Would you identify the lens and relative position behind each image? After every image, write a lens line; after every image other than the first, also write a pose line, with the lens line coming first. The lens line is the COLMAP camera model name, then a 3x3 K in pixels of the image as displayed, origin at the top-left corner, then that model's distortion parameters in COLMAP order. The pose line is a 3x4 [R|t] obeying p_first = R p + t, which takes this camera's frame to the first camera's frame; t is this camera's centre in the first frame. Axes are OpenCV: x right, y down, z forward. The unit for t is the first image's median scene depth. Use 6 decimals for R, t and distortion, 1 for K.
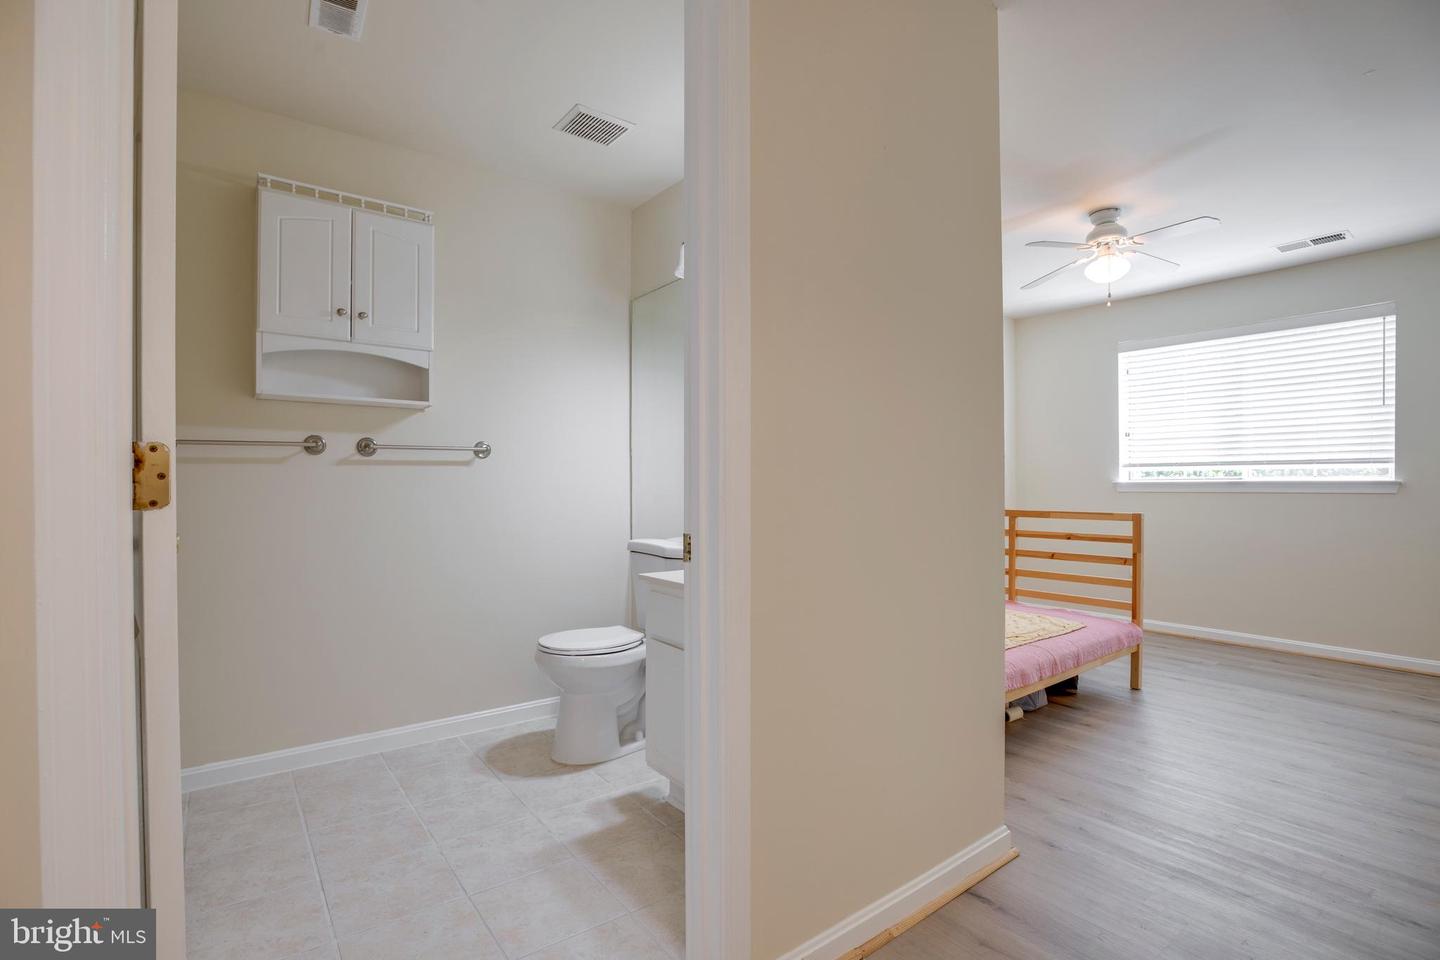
lens RADIAL K [[668.0, 0, 717.9], [0, 668.0, 496.1], [0, 0, 1]] dist [-0.045264, 0.011762]
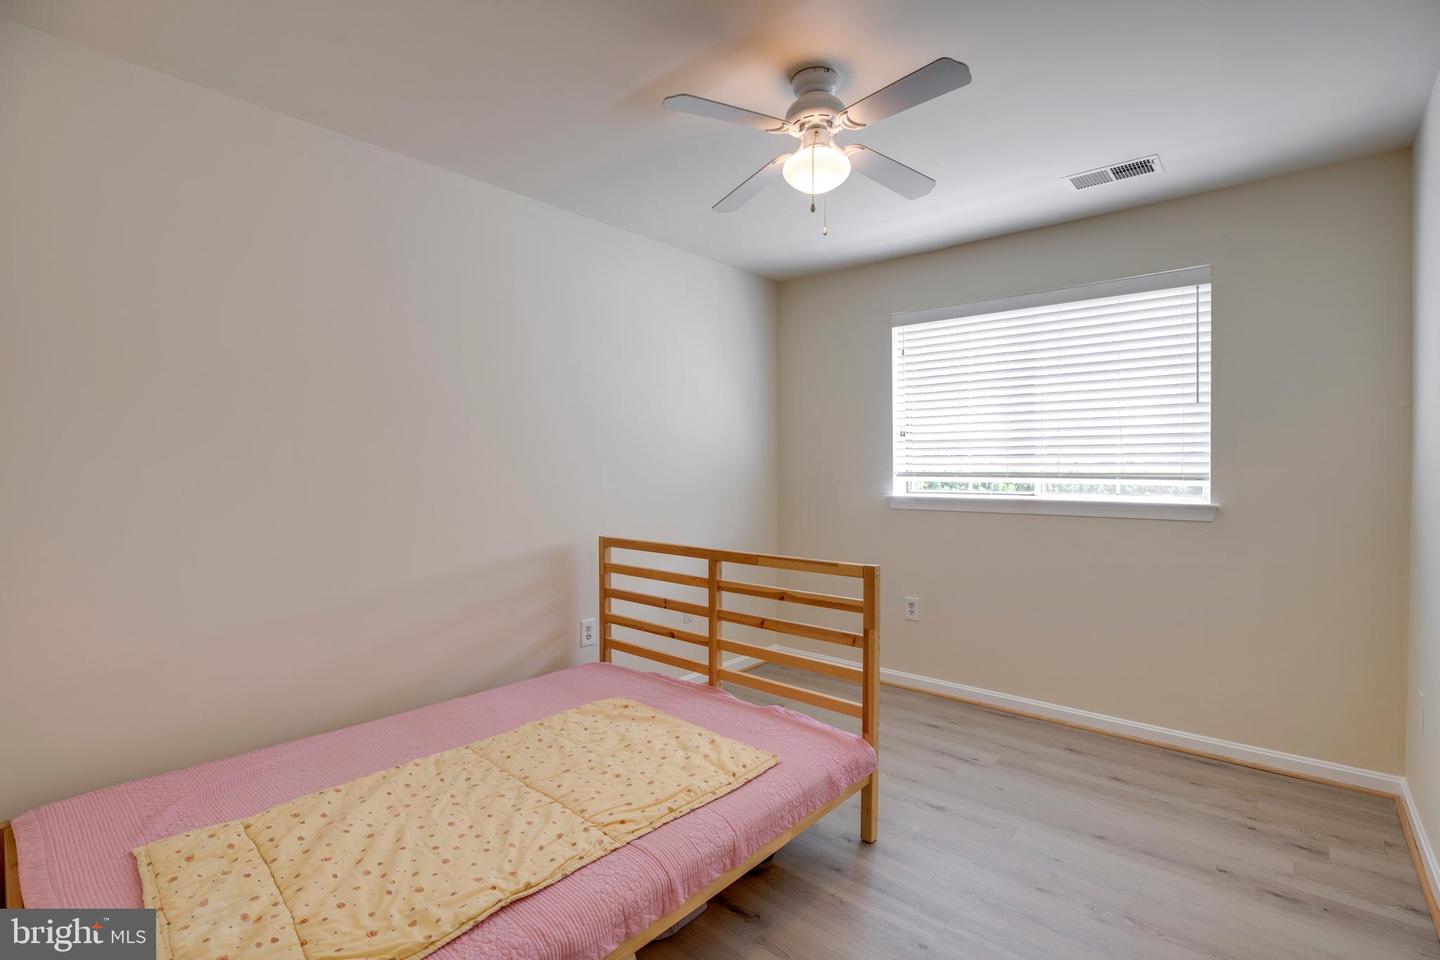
lens RADIAL K [[674.9, 0, 720.0], [0, 674.9, 480.0], [0, 0, 1]] dist [-0.050030, 0.012585]
pose [[0.979170, 0.001599, 0.203035, 0.257275], [-0.000708, 0.999990, -0.004463, -0.037048], [-0.203040, 0.004226, 0.979161, 0.279300]]
